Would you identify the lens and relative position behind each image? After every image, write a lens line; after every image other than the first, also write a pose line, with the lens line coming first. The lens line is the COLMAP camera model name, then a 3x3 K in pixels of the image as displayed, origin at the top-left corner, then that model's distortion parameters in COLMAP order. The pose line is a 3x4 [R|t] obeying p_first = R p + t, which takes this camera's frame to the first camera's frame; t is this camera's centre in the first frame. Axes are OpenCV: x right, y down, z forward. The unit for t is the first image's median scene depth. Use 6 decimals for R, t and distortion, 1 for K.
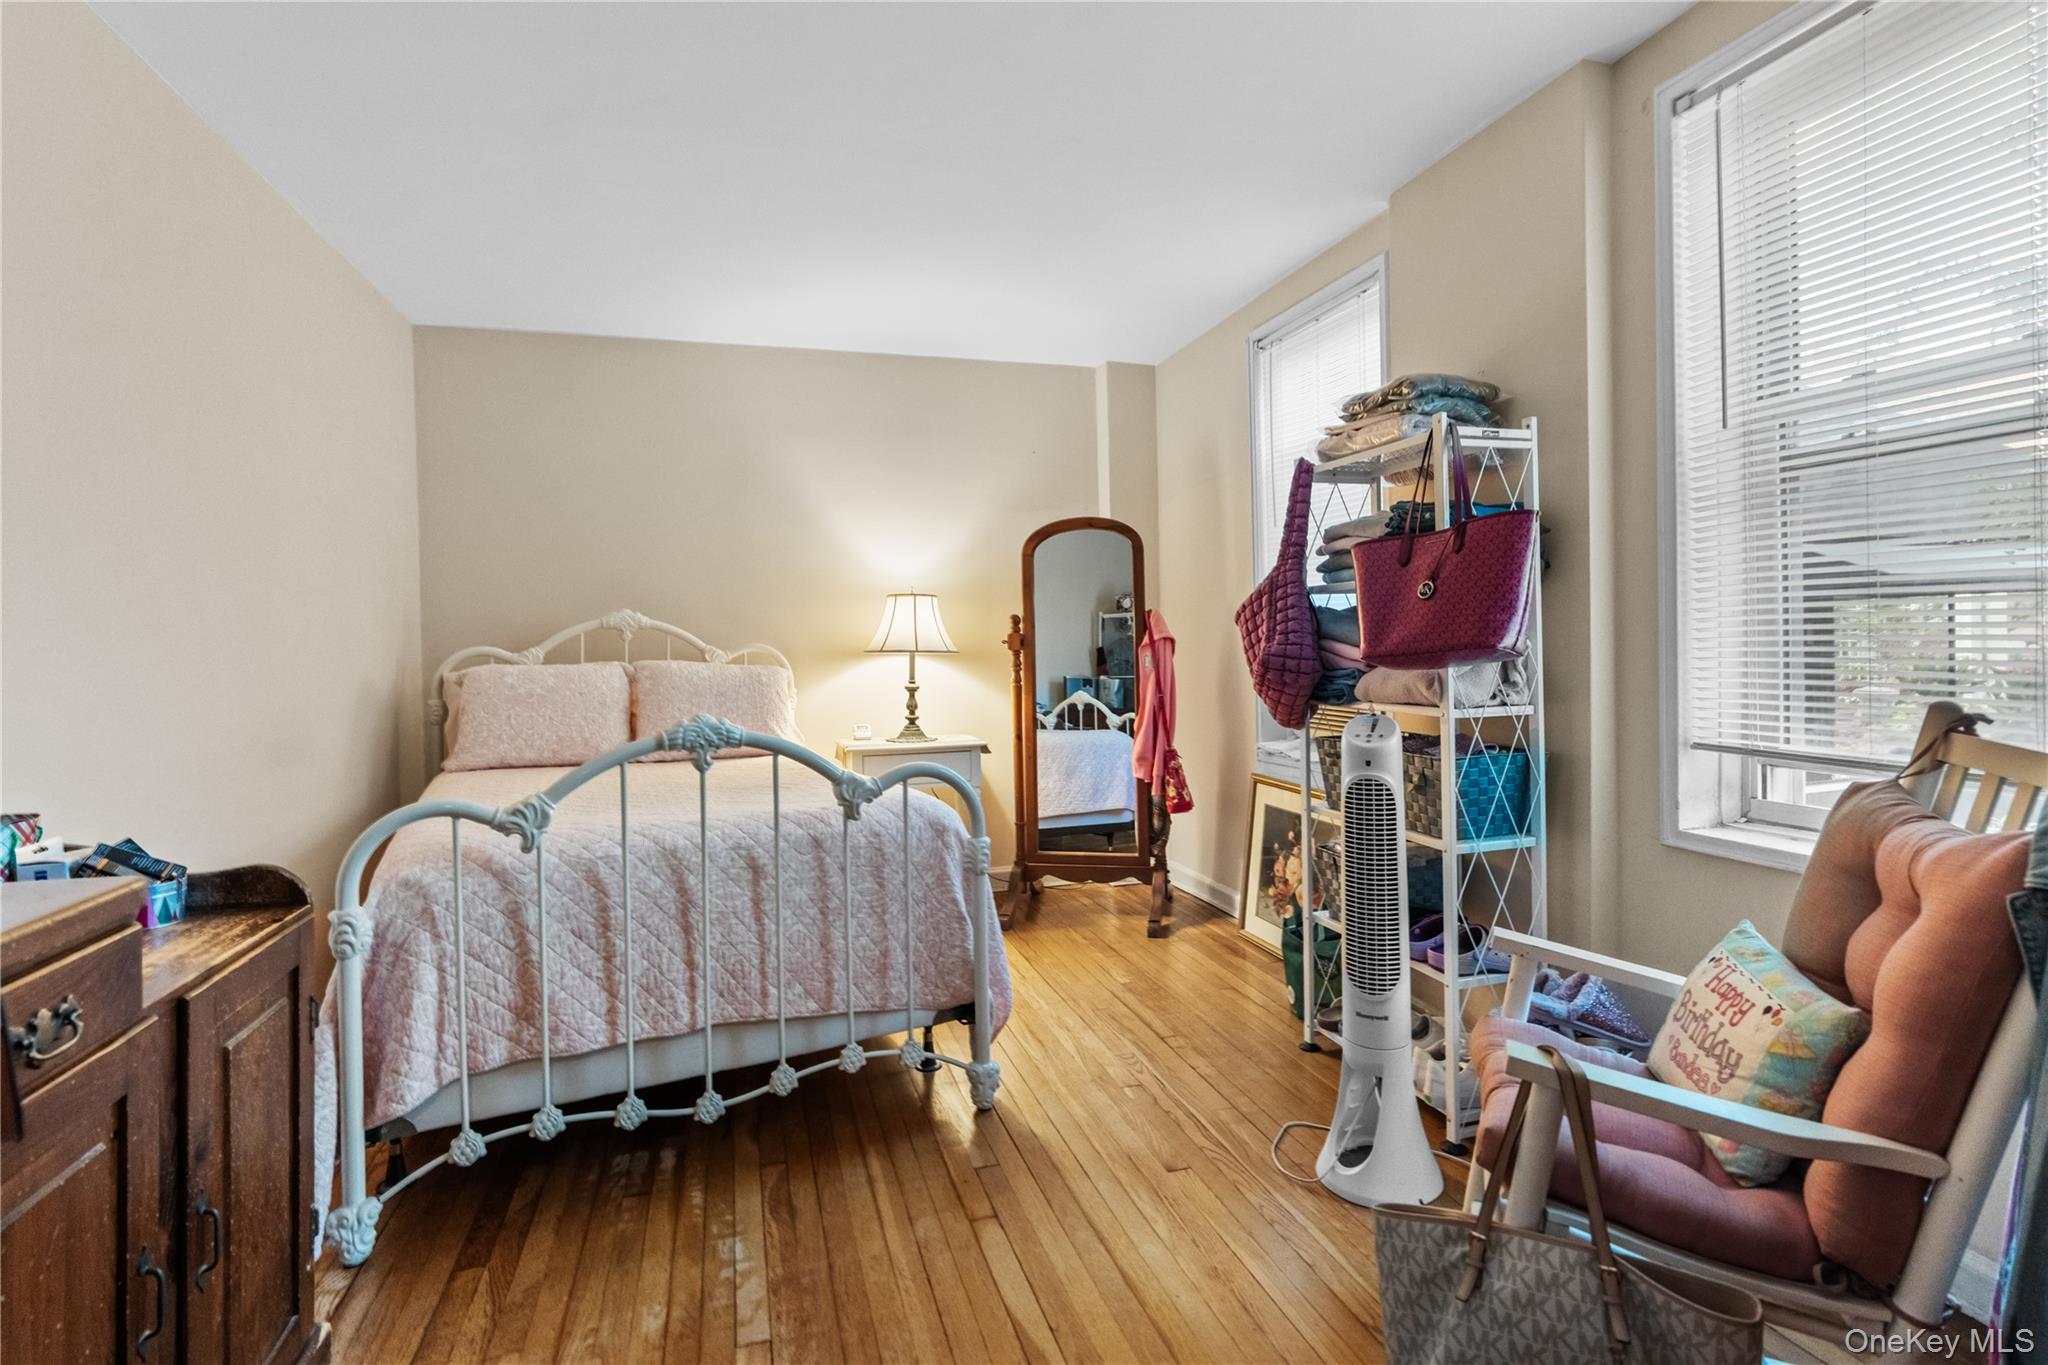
lens RADIAL K [[923.3, 0, 1021.8], [0, 923.3, 674.2], [0, 0, 1]] dist [-0.017748, 0.008259]
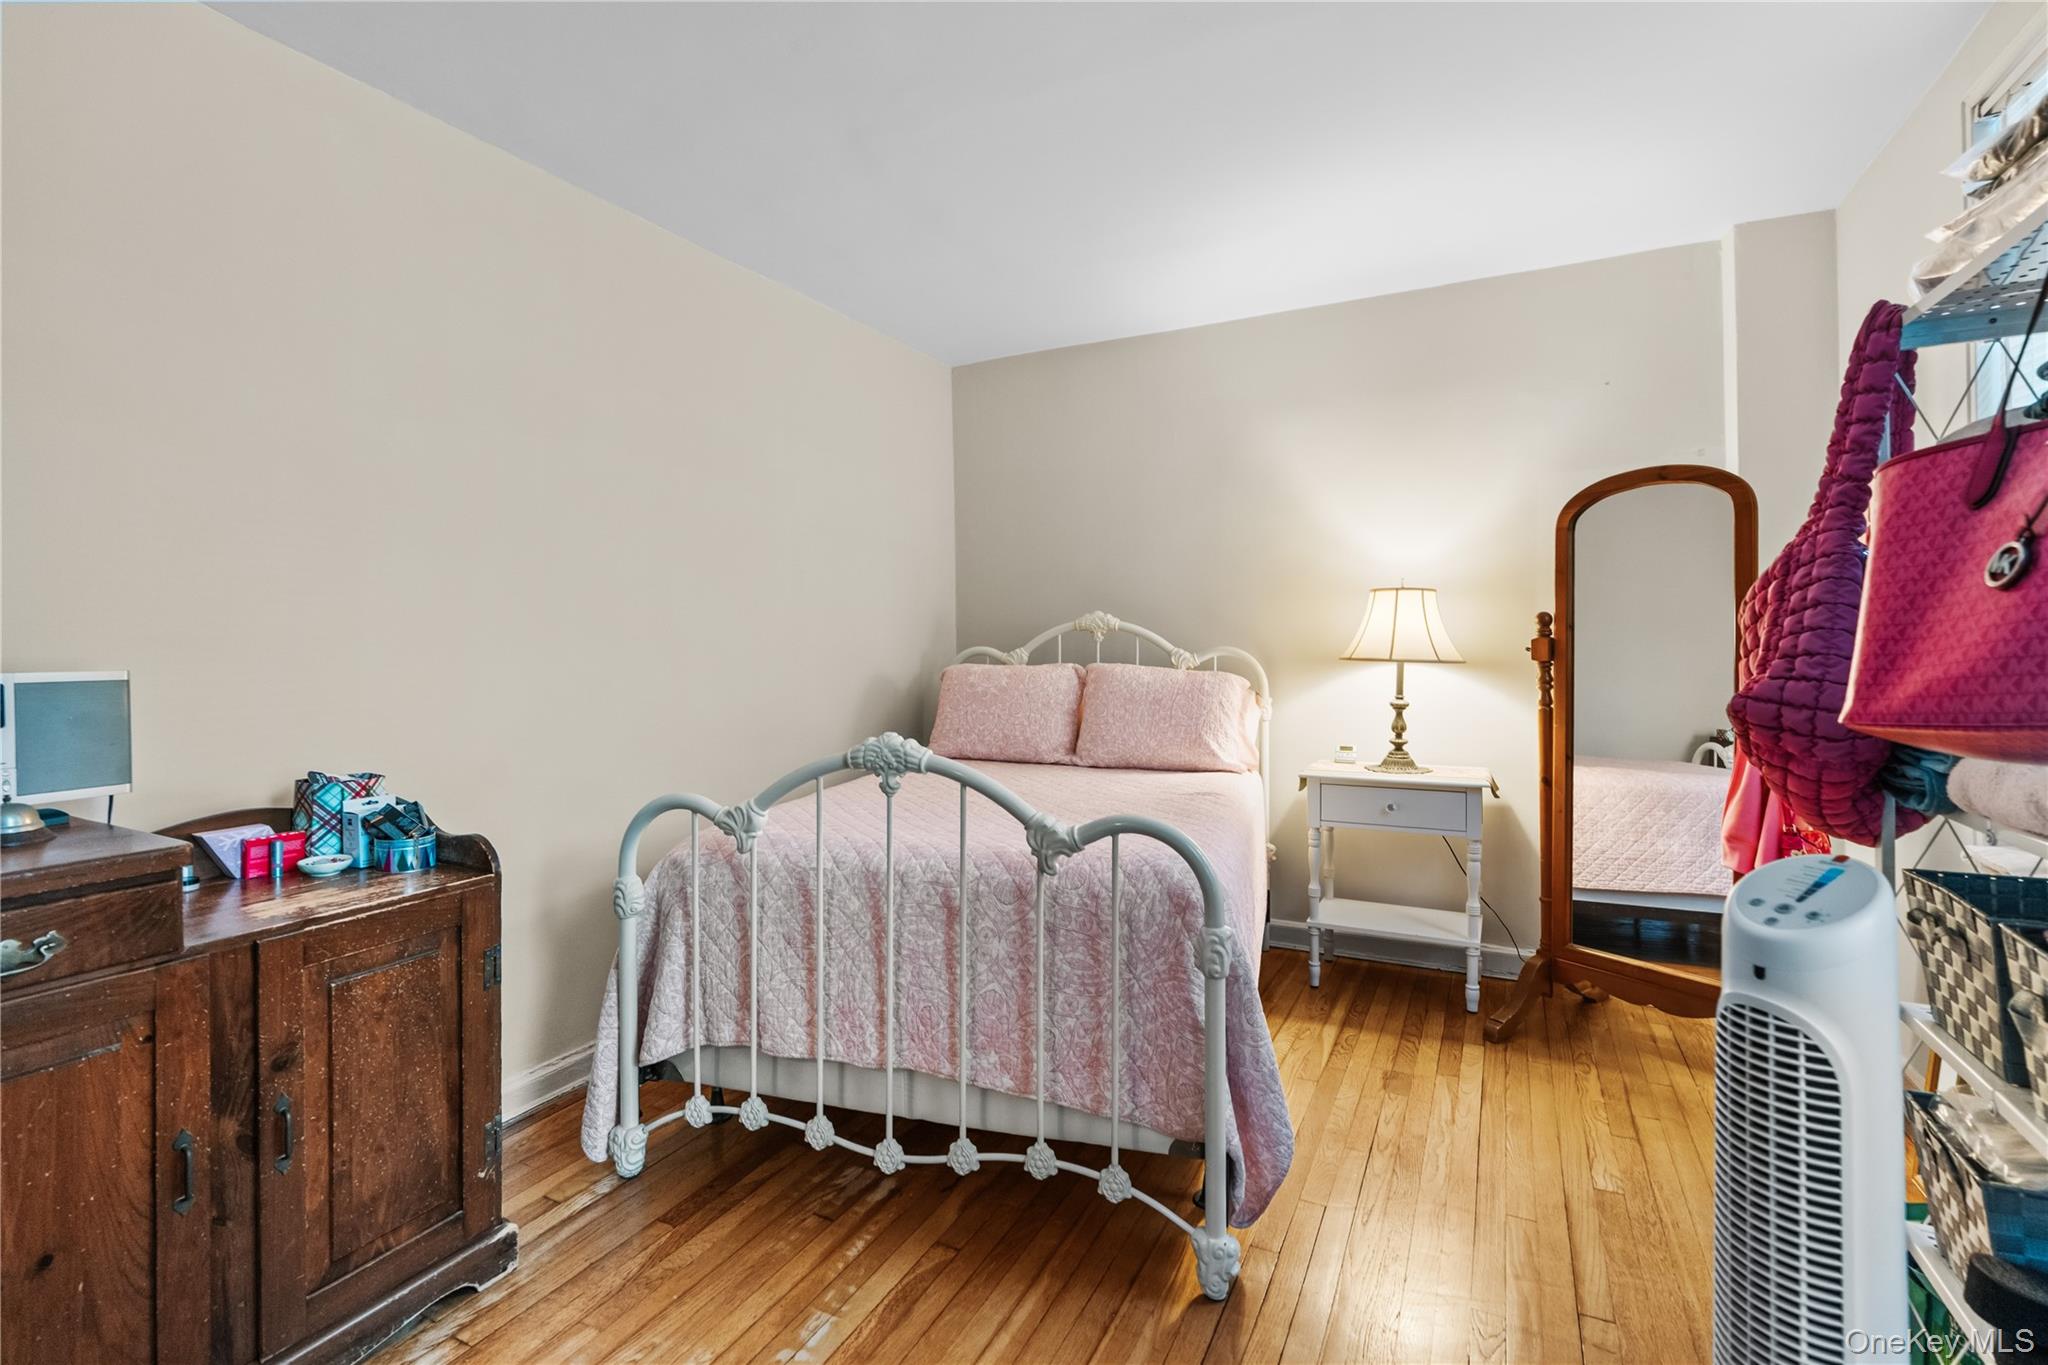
lens RADIAL K [[913.3, 0, 1025.8], [0, 913.3, 661.6], [0, 0, 1]] dist [-0.009550, 0.000696]
pose [[0.734493, 0.025699, -0.678129, 0.349841], [-0.028943, 0.999560, 0.006530, -0.036363], [0.677998, 0.014831, 0.734914, 0.384862]]
